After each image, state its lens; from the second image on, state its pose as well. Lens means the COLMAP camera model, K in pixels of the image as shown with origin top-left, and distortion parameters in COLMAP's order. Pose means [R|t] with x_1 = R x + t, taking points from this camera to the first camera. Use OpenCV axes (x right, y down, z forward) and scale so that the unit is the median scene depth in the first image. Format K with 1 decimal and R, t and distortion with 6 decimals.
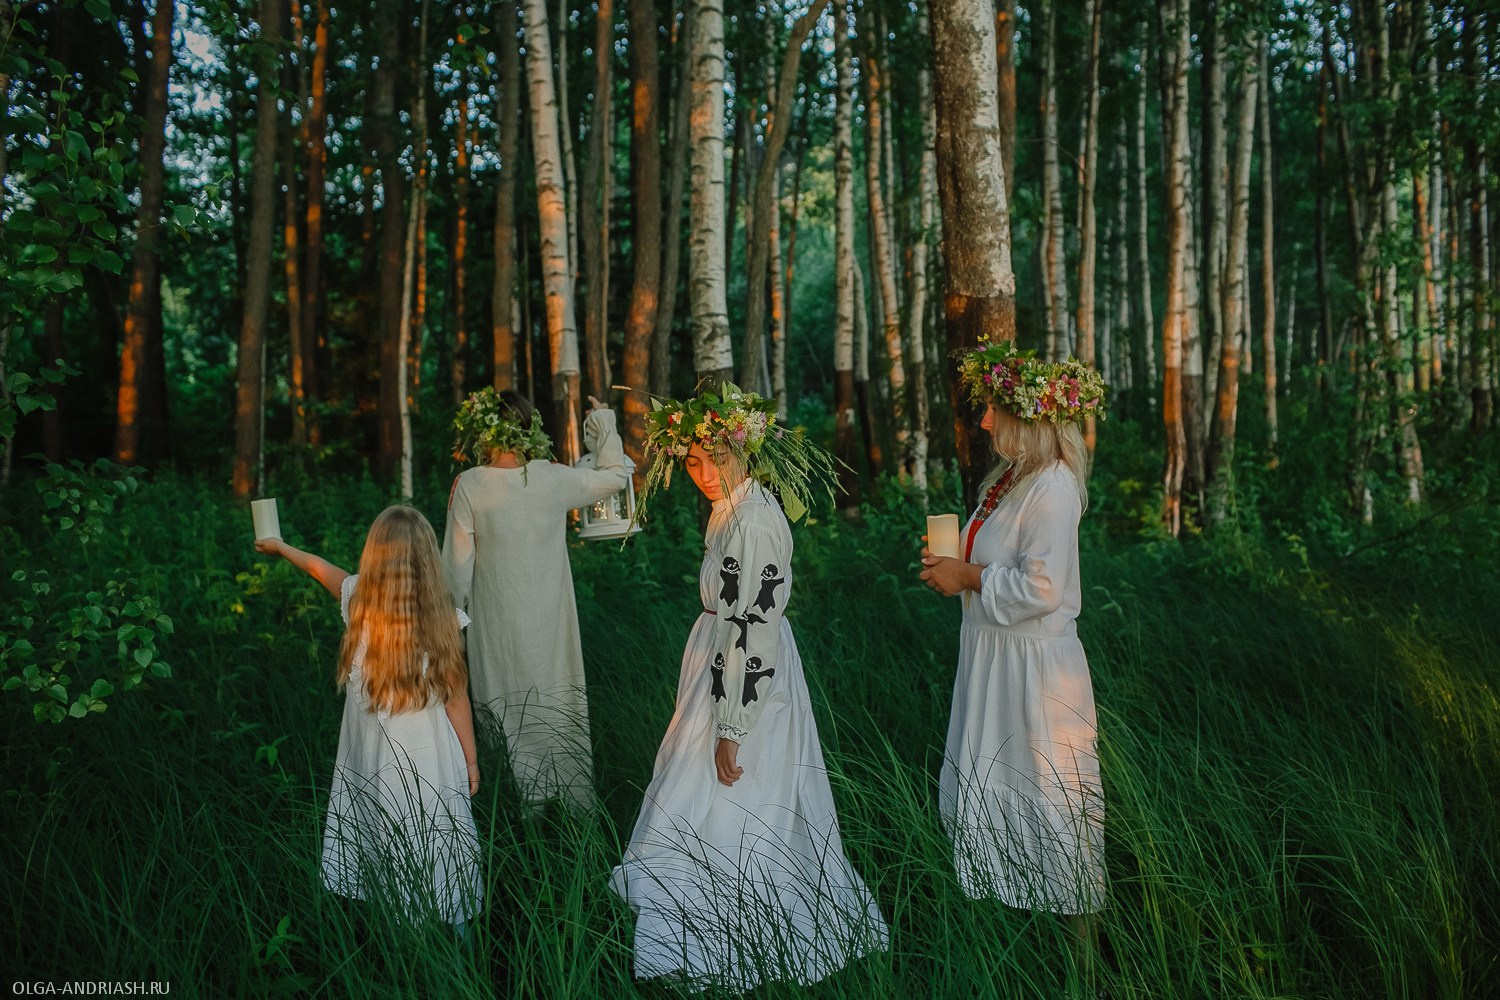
lens RADIAL K [[1430.4, 0, 731.3], [0, 1430.4, 502.1], [0, 0, 1]] dist [-0.096728, 0.125021]
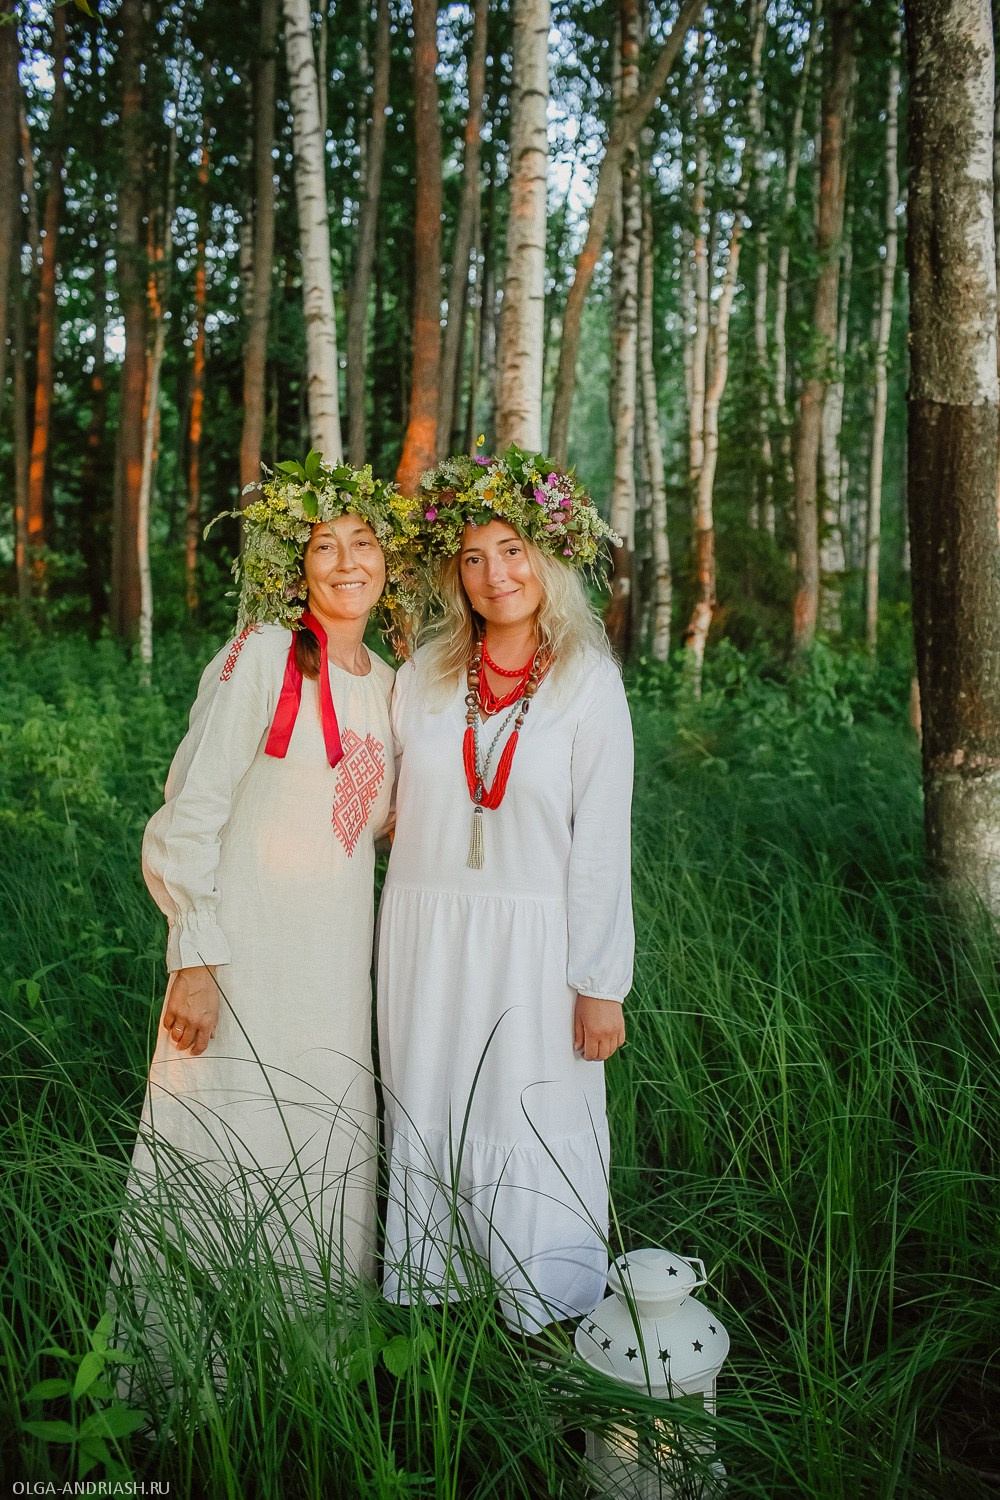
lens RADIAL K [[1430.4, 0, 500.0], [0, 1430.4, 750.0], [0, 0, 1]] dist [-0.096728, 0.125021]
pose [[0.999085, 0.027439, 0.032805, -0.084012], [-0.029038, 0.998362, 0.049294, 0.010953], [-0.031399, -0.050201, 0.998245, 0.207865]]
